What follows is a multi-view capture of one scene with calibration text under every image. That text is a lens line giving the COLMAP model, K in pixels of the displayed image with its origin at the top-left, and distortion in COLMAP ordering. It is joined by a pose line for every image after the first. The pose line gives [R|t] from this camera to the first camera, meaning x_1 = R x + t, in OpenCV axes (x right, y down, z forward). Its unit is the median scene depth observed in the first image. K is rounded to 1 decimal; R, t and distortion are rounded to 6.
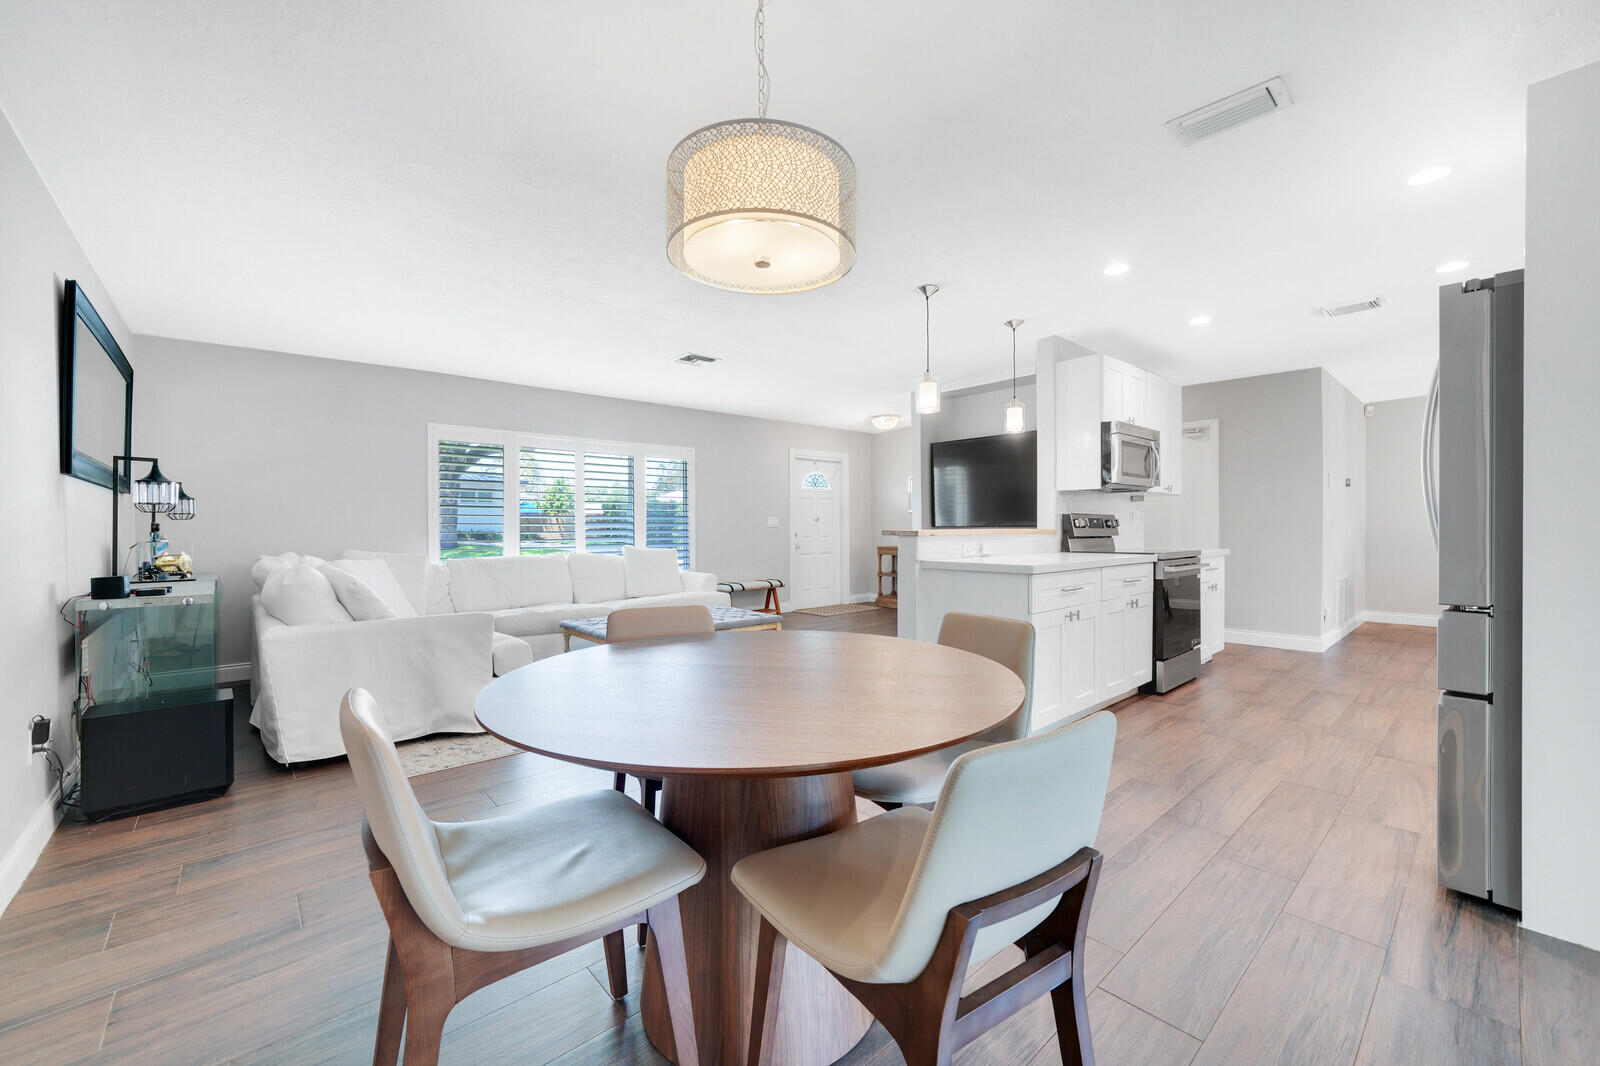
lens RADIAL K [[641.4, 0, 796.1], [0, 641.4, 535.1], [0, 0, 1]] dist [-0.002348, -0.000079]
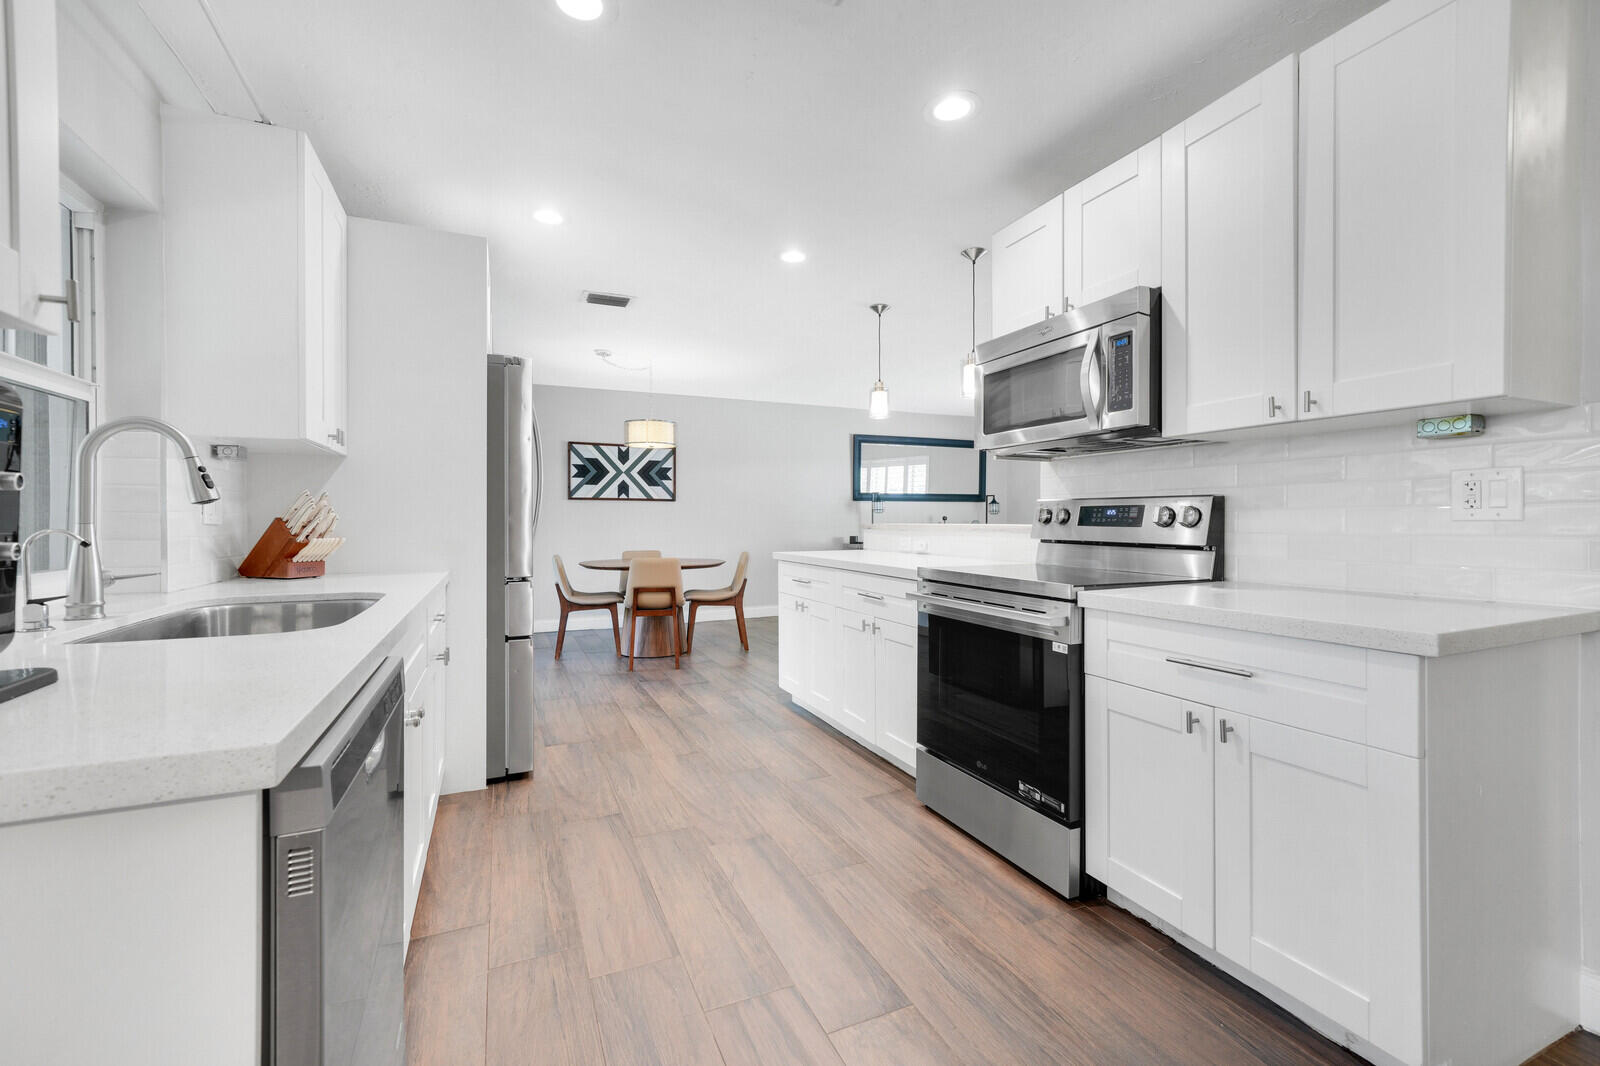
lens RADIAL K [[670.2, 0, 797.9], [0, 670.2, 518.6], [0, 0, 1]] dist [0.003140, 0.000201]
pose [[-0.308015, 0.004635, -0.951370, 1.016923], [-0.007707, 0.999943, 0.007367, -0.018158], [0.951350, 0.009601, -0.307962, 0.913542]]
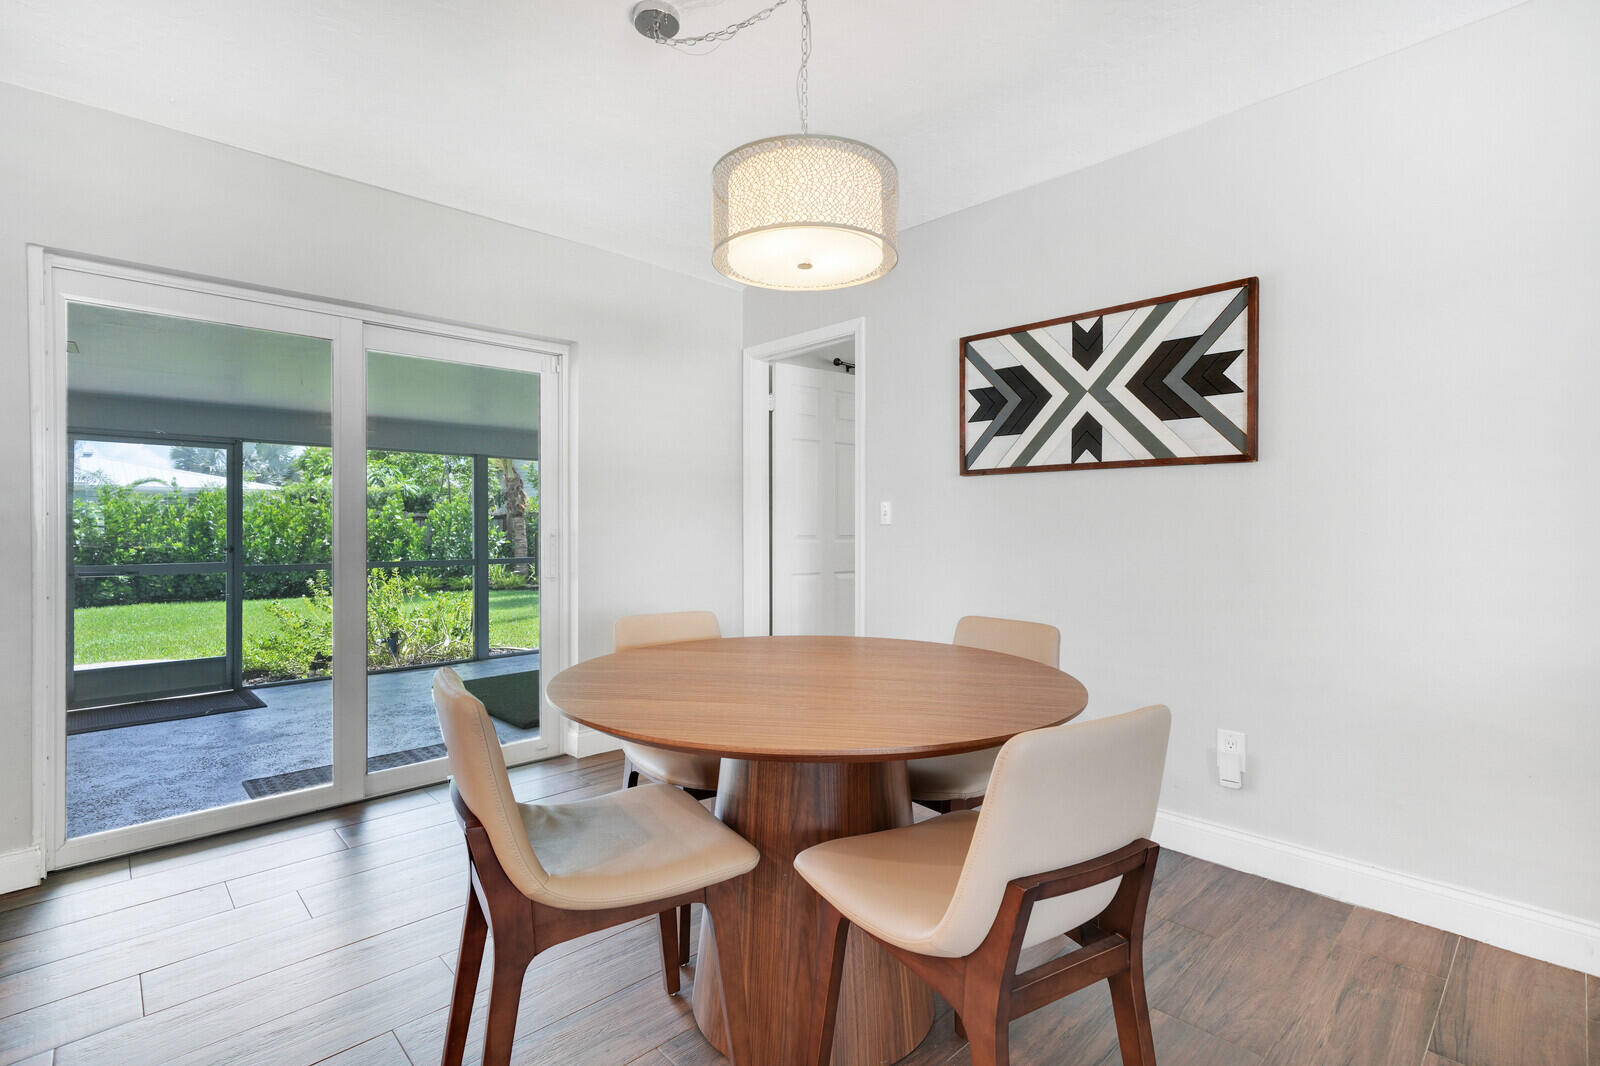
lens RADIAL K [[745.6, 0, 802.9], [0, 745.6, 528.6], [0, 0, 1]] dist [0.015982, 0.000136]
pose [[-0.999492, 0.005604, -0.031362, -0.012791], [0.005103, 0.999858, 0.016052, -0.008277], [0.031448, 0.015884, -0.999379, 0.679799]]
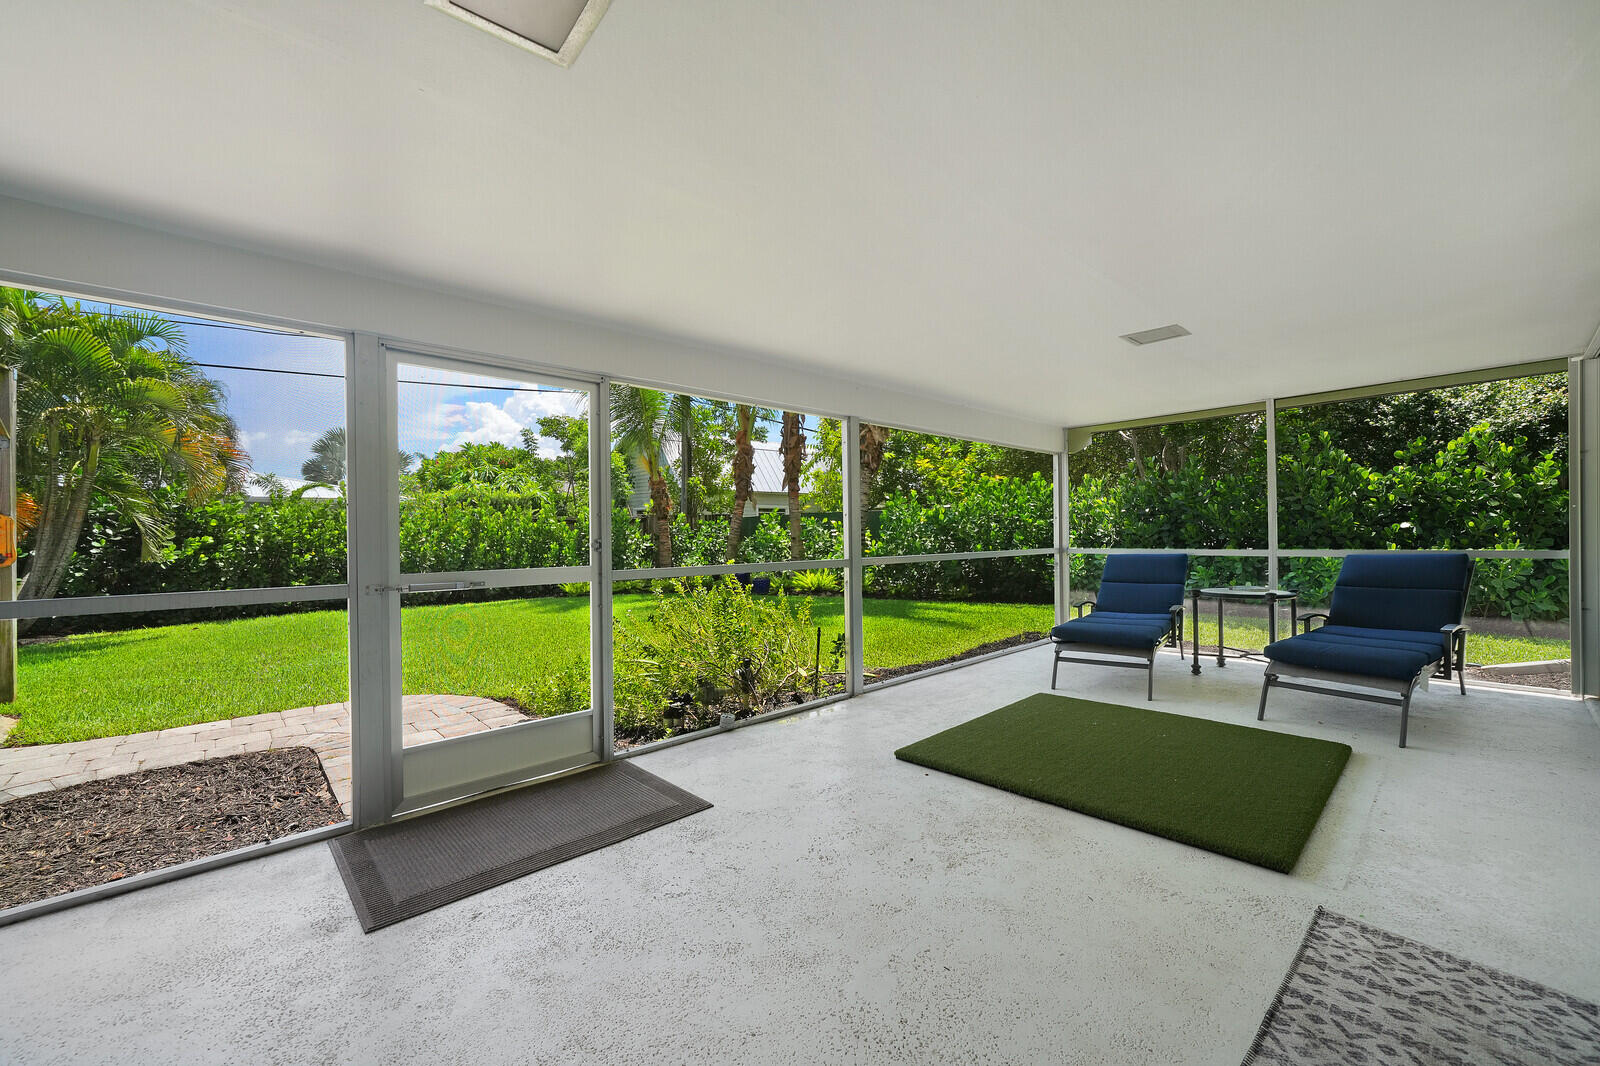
lens RADIAL K [[641.4, 0, 796.1], [0, 641.4, 535.1], [0, 0, 1]] dist [-0.002348, -0.000079]
pose [[-0.999776, 0.018716, -0.009842, 0.653957], [0.018531, 0.999656, 0.018571, 0.018716], [0.010187, 0.018384, -0.999779, 0.131805]]
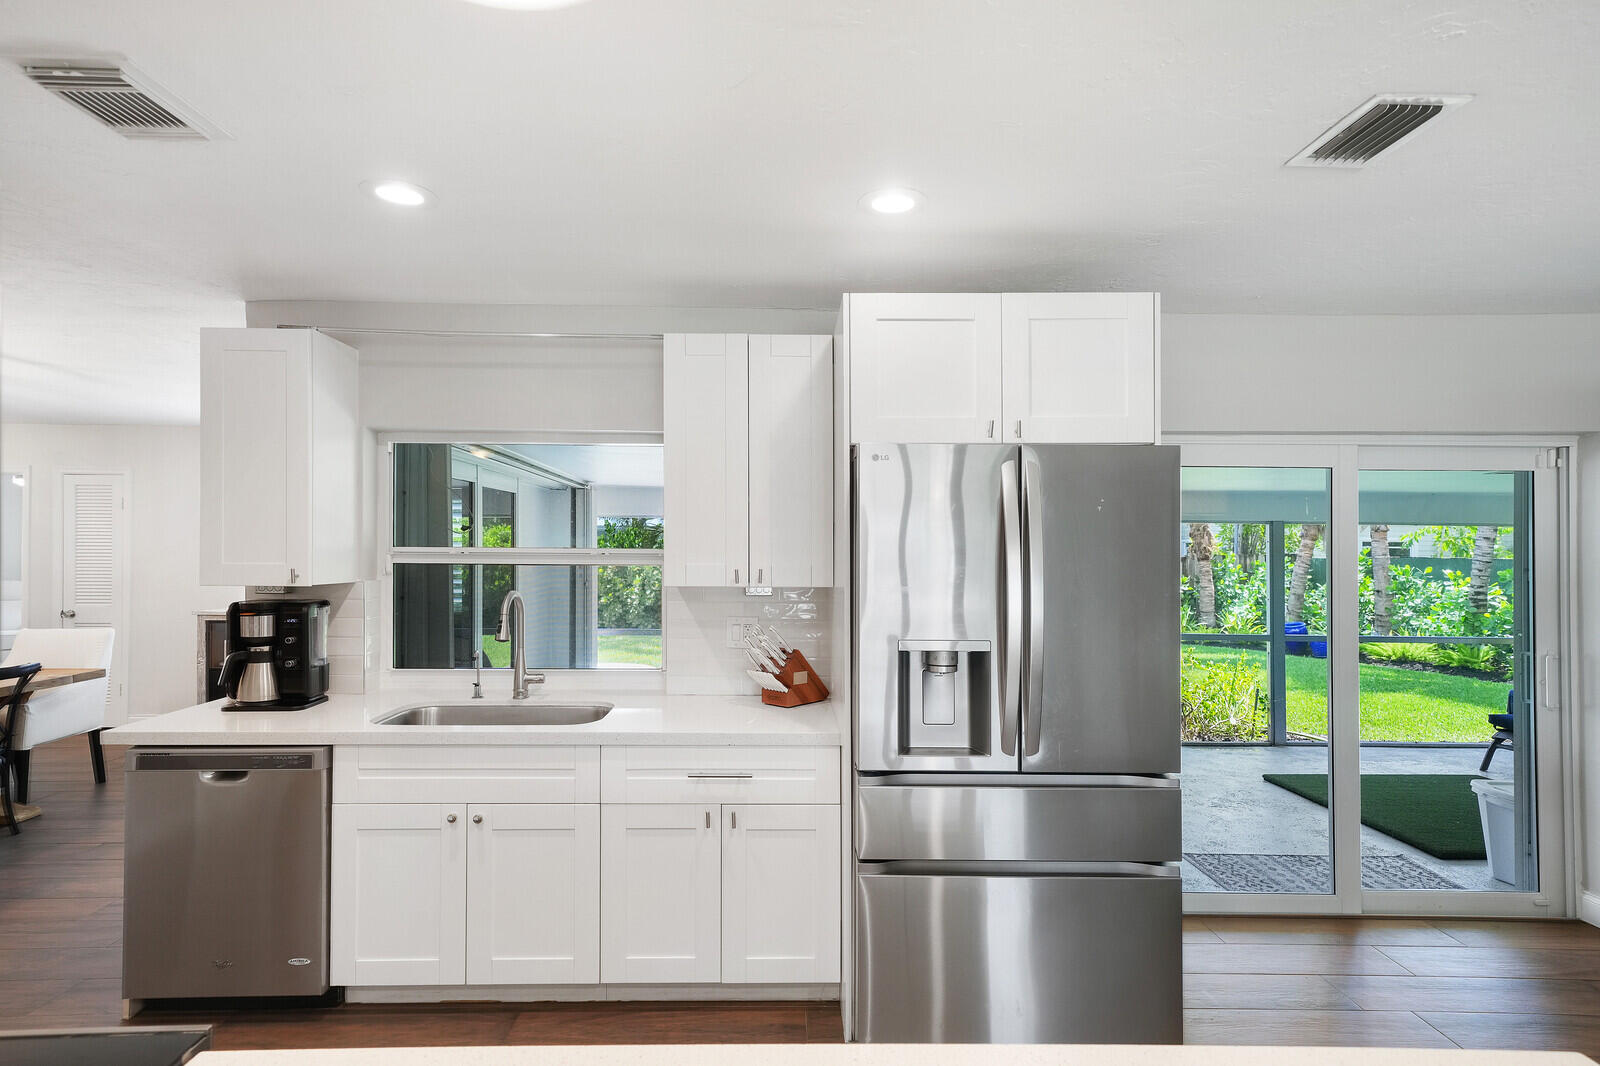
lens RADIAL K [[836.3, 0, 795.9], [0, 836.3, 541.5], [0, 0, 1]] dist [0.016836, 0.000327]
pose [[-0.758743, 0.006913, 0.651354, 0.236601], [0.005338, 0.999976, -0.004395, -0.092516], [-0.651368, 0.000142, -0.758762, 0.905543]]
